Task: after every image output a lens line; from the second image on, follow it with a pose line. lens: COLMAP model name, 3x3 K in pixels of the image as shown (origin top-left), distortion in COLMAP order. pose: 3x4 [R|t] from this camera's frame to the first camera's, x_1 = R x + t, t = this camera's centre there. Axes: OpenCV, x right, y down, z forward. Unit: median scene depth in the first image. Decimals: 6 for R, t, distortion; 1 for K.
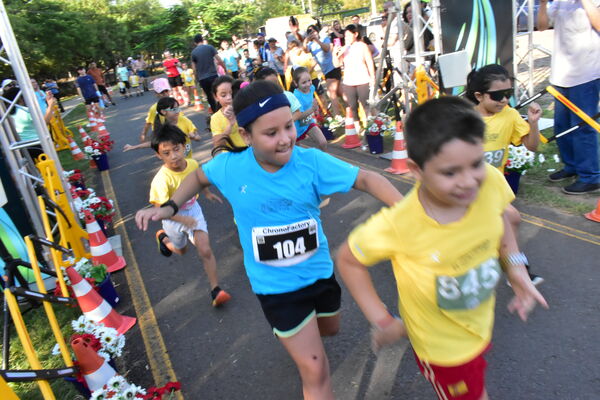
lens RADIAL K [[465.9, 0, 301.9], [0, 465.9, 207.8], [0, 0, 1]] dist [-0.010153, 0.005375]
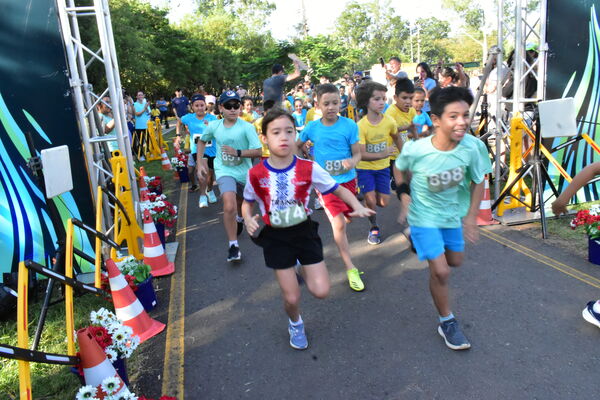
lens RADIAL K [[468.6, 0, 300.6], [0, 468.6, 207.4], [0, 0, 1]] dist [-0.009049, 0.005341]
pose [[0.972378, 0.143818, -0.183839, 0.030414], [-0.159485, 0.984467, -0.073410, 0.012758], [0.170425, 0.100702, 0.980211, 0.038128]]
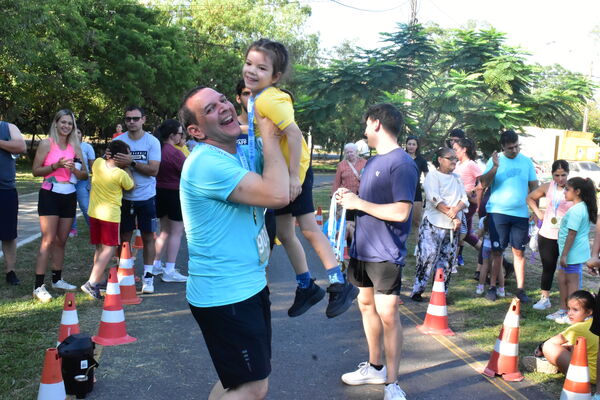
lens RADIAL K [[739.4, 0, 300.0], [0, 739.4, 200.0], [0, 0, 1]] dist [0.005708, 0.004306]
pose [[0.942843, 0.251992, -0.218053, -0.594357], [-0.301511, 0.923746, -0.236185, -0.410347], [0.141909, 0.288431, 0.946926, 1.365985]]
